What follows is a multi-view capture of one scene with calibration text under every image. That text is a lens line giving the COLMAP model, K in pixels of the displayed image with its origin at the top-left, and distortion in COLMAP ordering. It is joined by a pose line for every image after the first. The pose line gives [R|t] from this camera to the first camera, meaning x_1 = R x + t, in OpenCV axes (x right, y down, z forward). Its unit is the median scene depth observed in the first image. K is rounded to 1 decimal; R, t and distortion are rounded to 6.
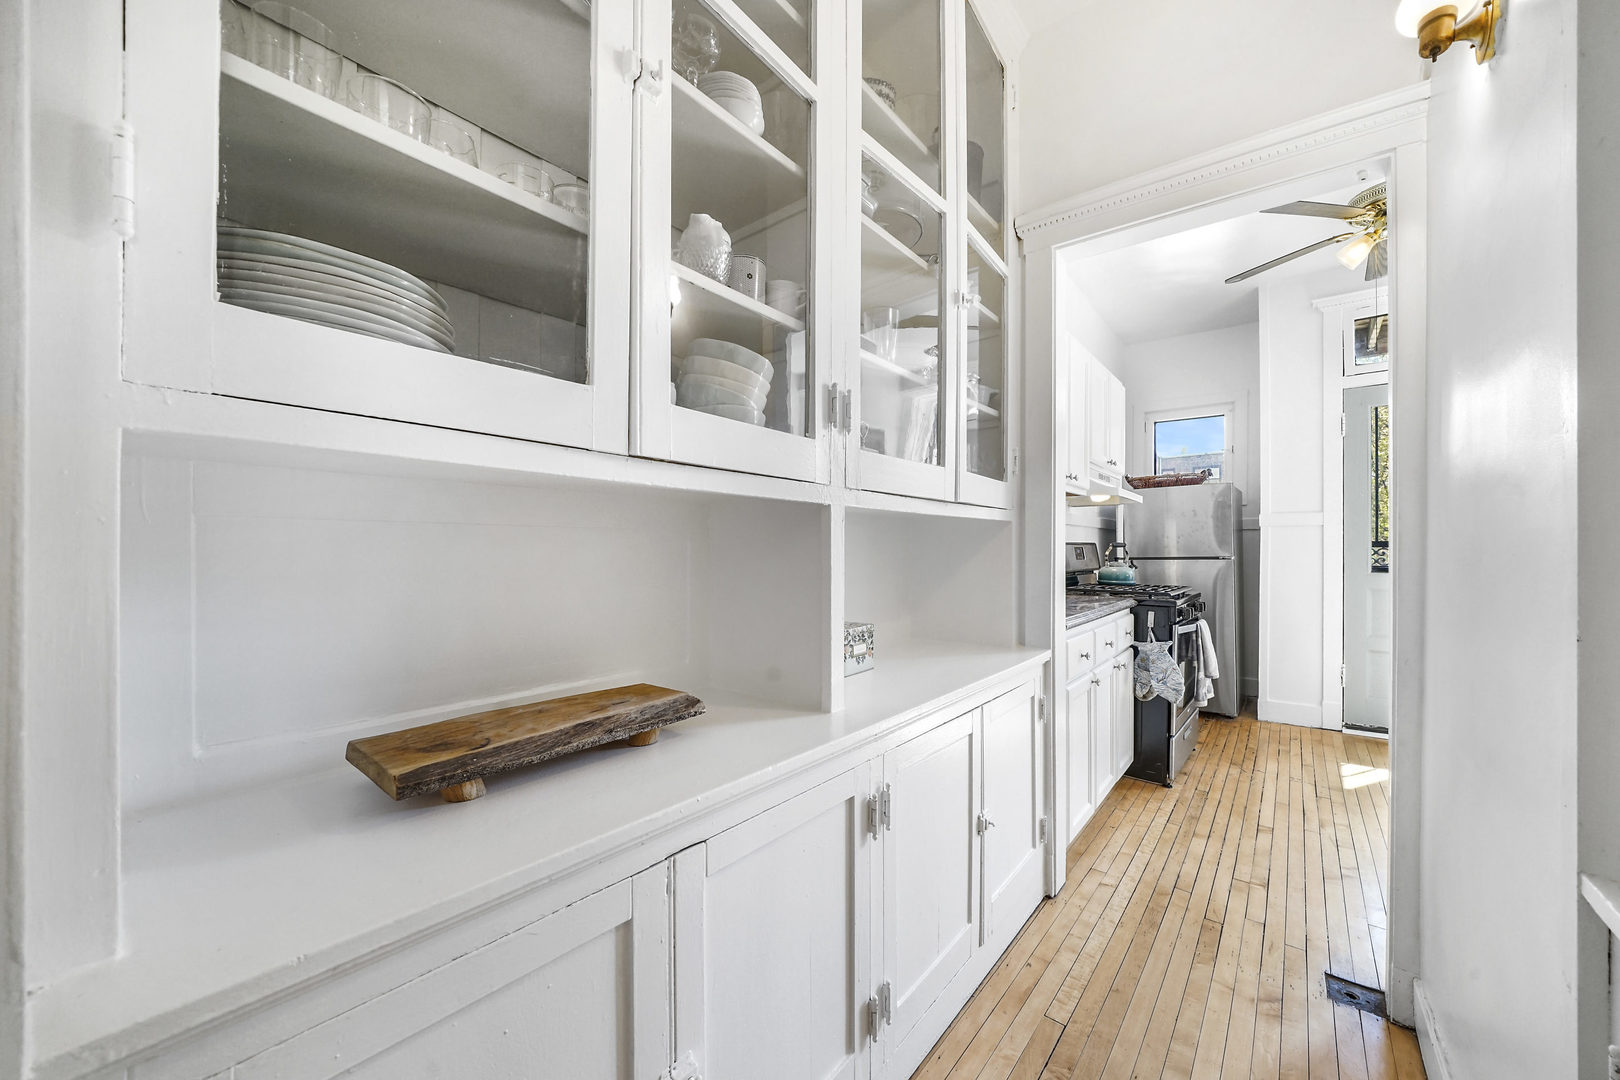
lens RADIAL K [[609.0, 0, 813.9], [0, 609.0, 546.7], [0, 0, 1]] dist [-0.001098, -0.000033]
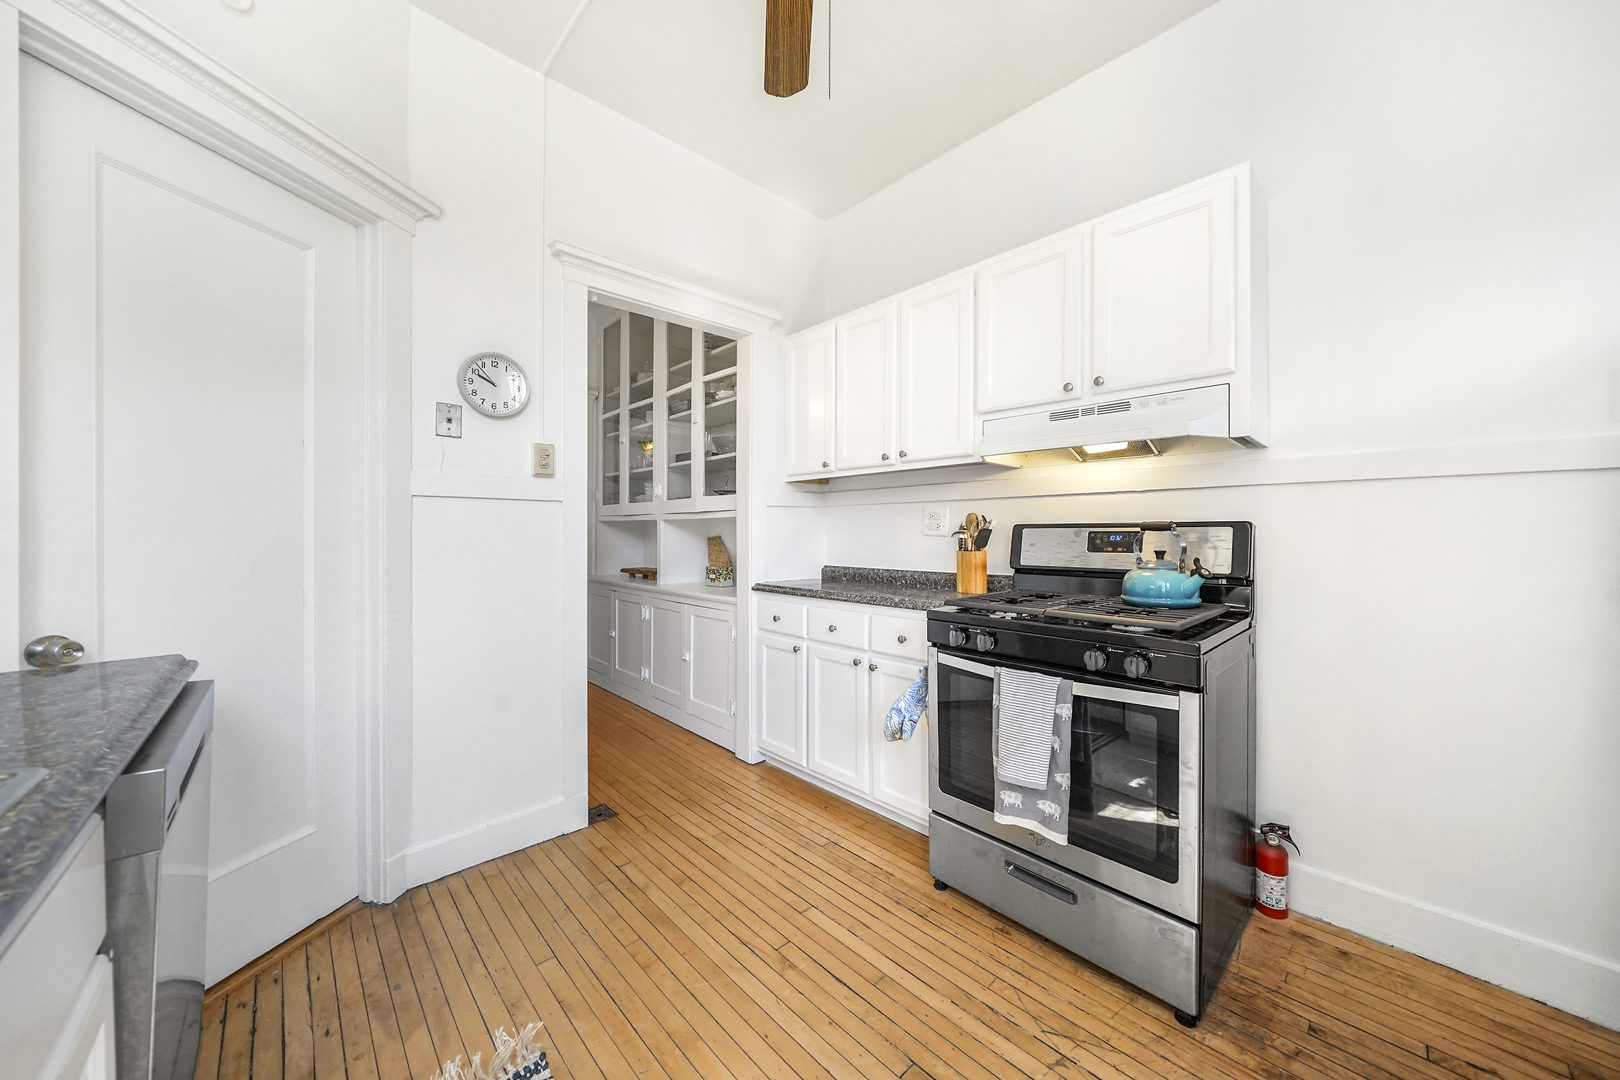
lens RADIAL K [[567.4, 0, 811.4], [0, 567.4, 530.3], [0, 0, 1]] dist [-0.000110, -0.002476]
pose [[-0.148191, -0.005515, -0.988943, 1.171665], [0.003836, 0.999974, -0.006151, 0.002550], [0.988951, -0.004706, -0.148166, 0.911596]]
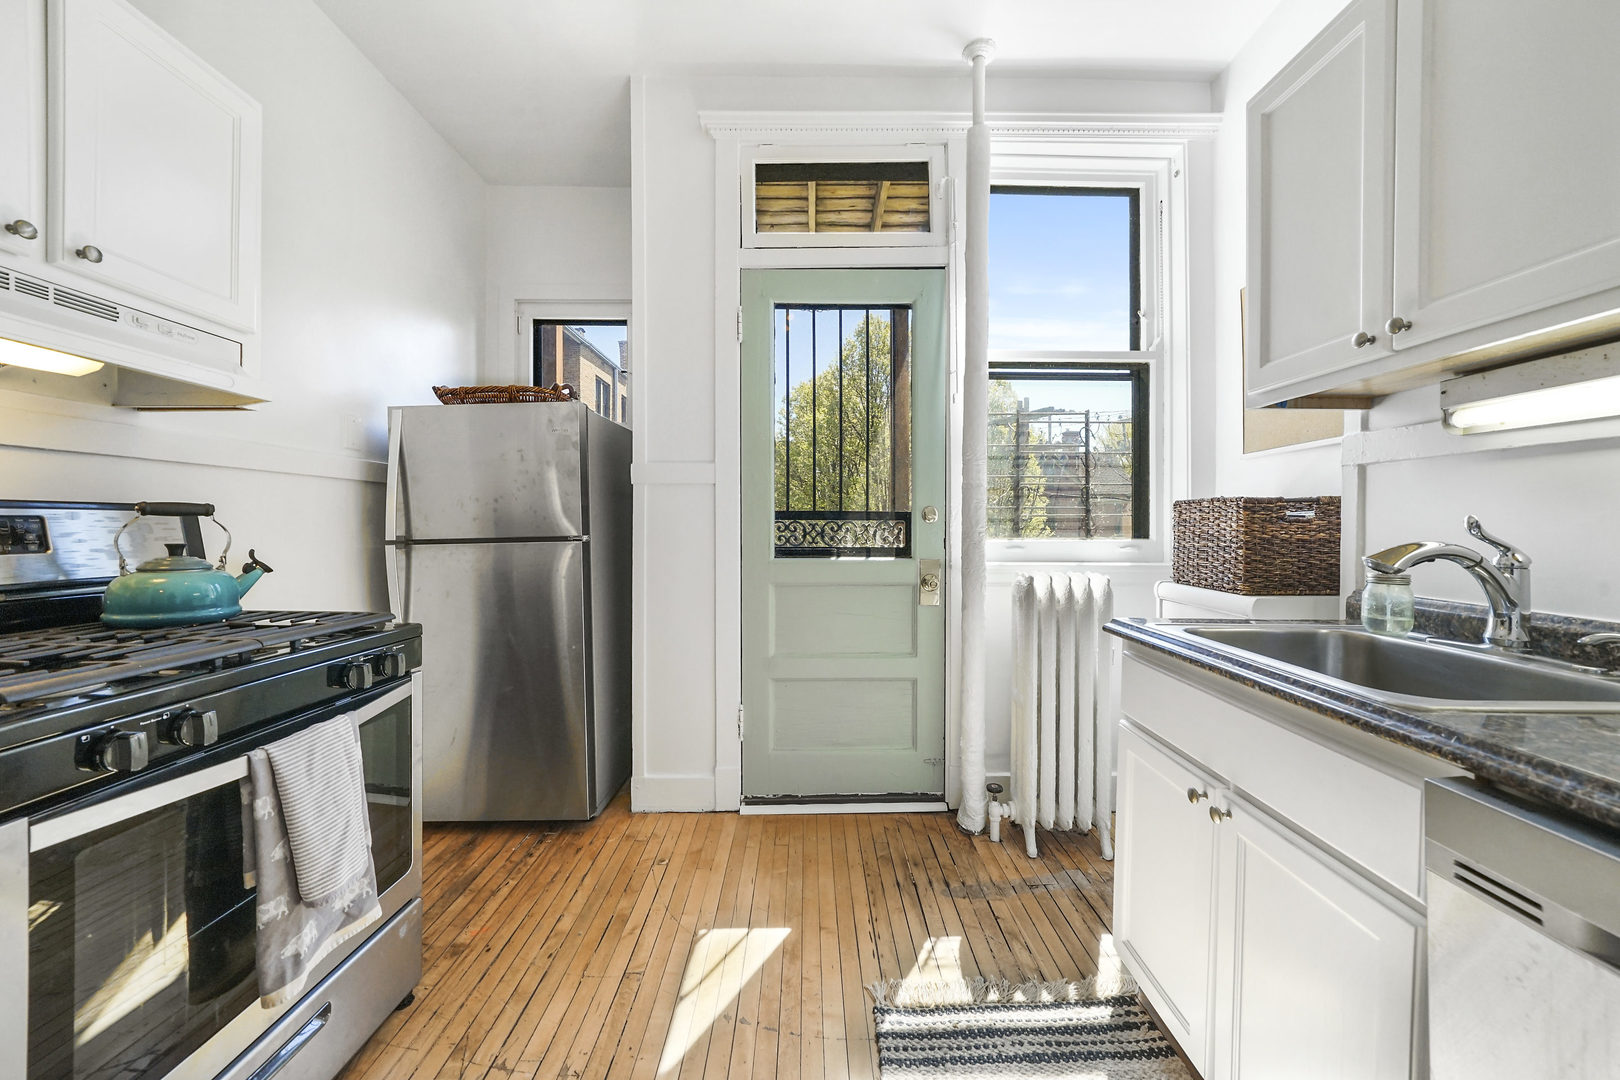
lens RADIAL K [[594.1, 0, 808.1], [0, 594.1, 529.0], [0, 0, 1]] dist [-0.001448, 0.000083]
pose [[0.786679, -0.006264, 0.617331, 0.664199], [0.000645, 0.999956, 0.009324, 0.006364], [-0.617362, -0.006937, 0.786649, 0.577338]]
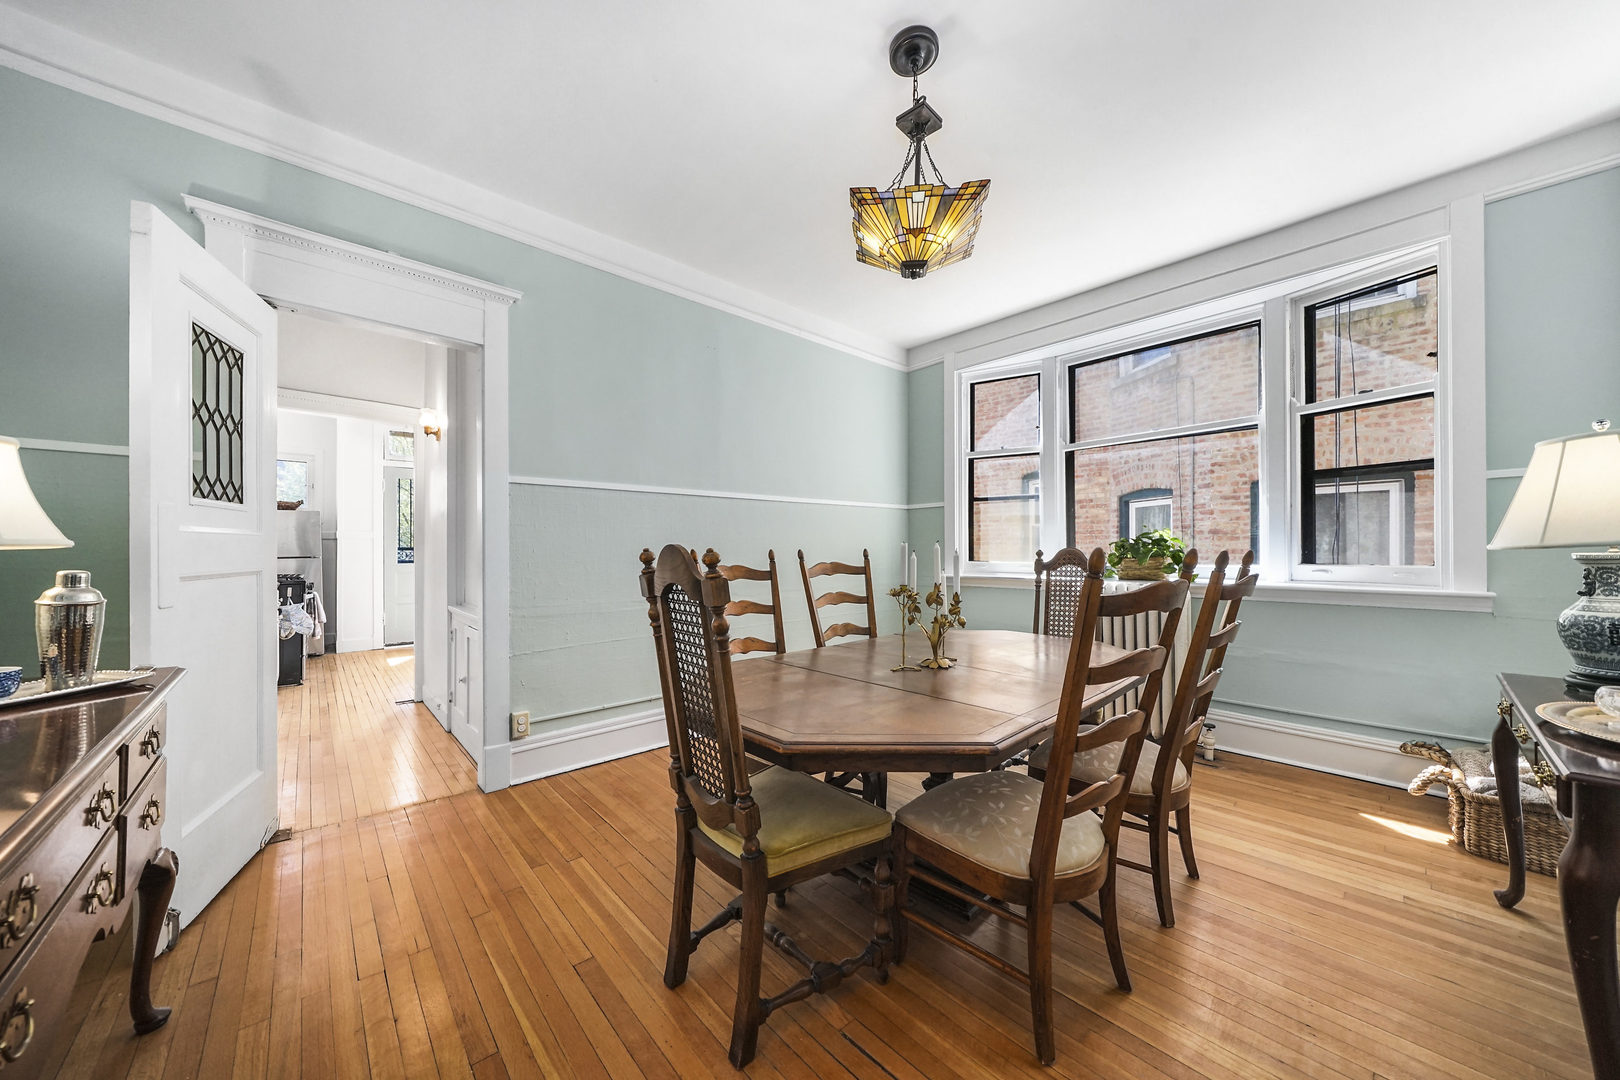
lens RADIAL K [[559.4, 0, 809.9], [0, 559.4, 548.6], [0, 0, 1]] dist [-0.000364, -0.000049]
pose [[0.172798, -0.000907, 0.984957, -0.718760], [0.001462, 0.999999, 0.000665, -0.003731], [-0.984956, 0.001325, 0.172799, -0.698885]]
